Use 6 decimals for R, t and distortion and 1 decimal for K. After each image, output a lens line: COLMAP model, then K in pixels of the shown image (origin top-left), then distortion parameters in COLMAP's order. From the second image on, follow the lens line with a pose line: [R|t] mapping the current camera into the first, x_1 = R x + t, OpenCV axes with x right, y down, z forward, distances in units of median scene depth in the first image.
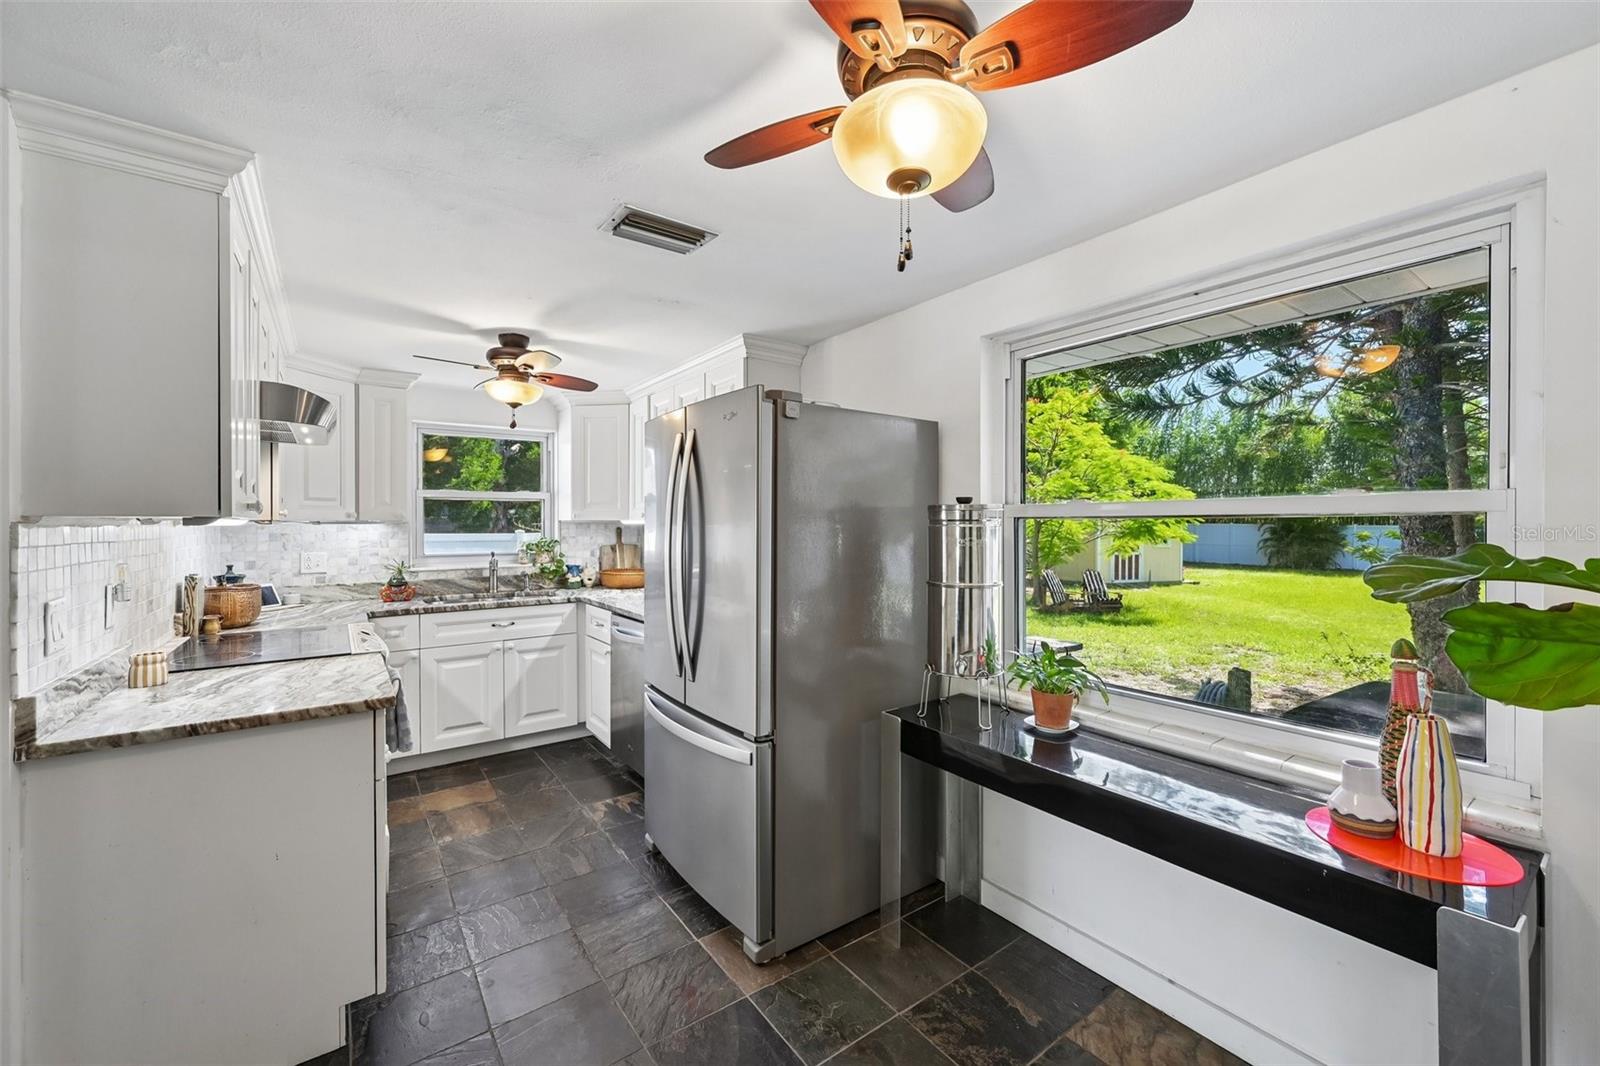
lens RADIAL K [[620.1, 0, 793.5], [0, 620.1, 524.6], [0, 0, 1]] dist [0.000856, 0.000174]
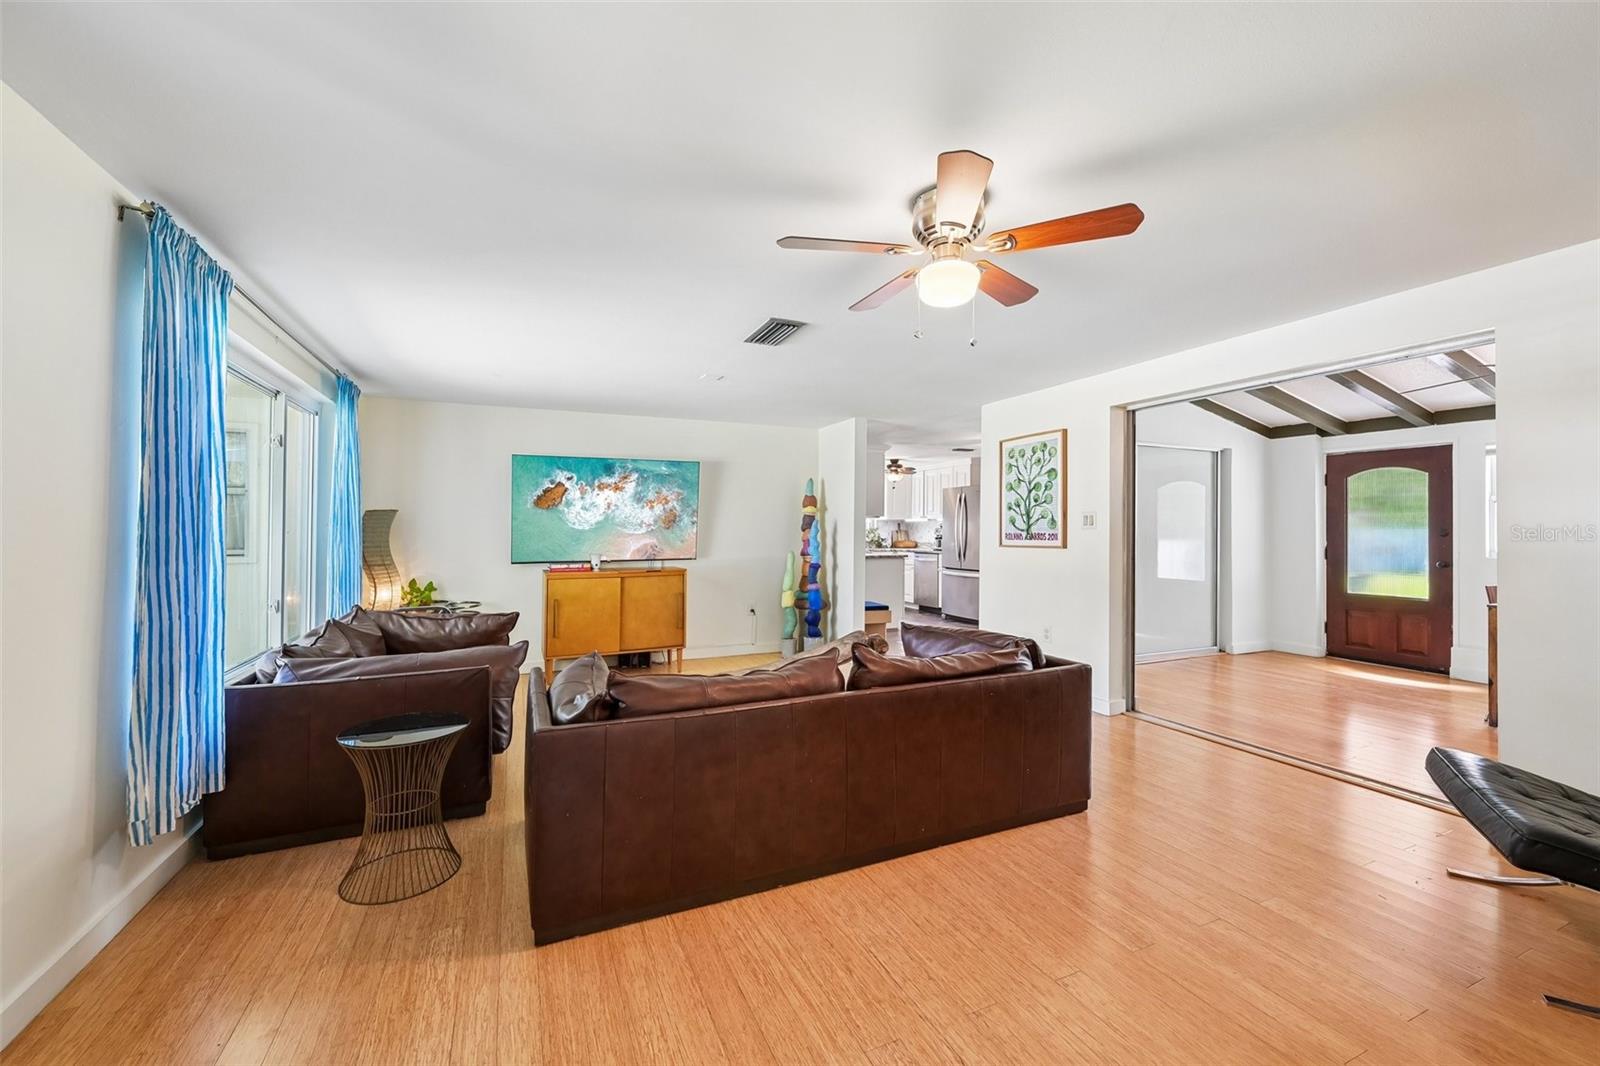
lens RADIAL K [[636.1, 0, 803.1], [0, 636.1, 522.5], [0, 0, 1]] dist [0.001634, 0.000096]
pose [[0.978678, 0.000598, -0.205398, -0.179493], [-0.003467, 0.999901, -0.013608, 0.044335], [0.205370, 0.014030, 0.978584, -1.663242]]
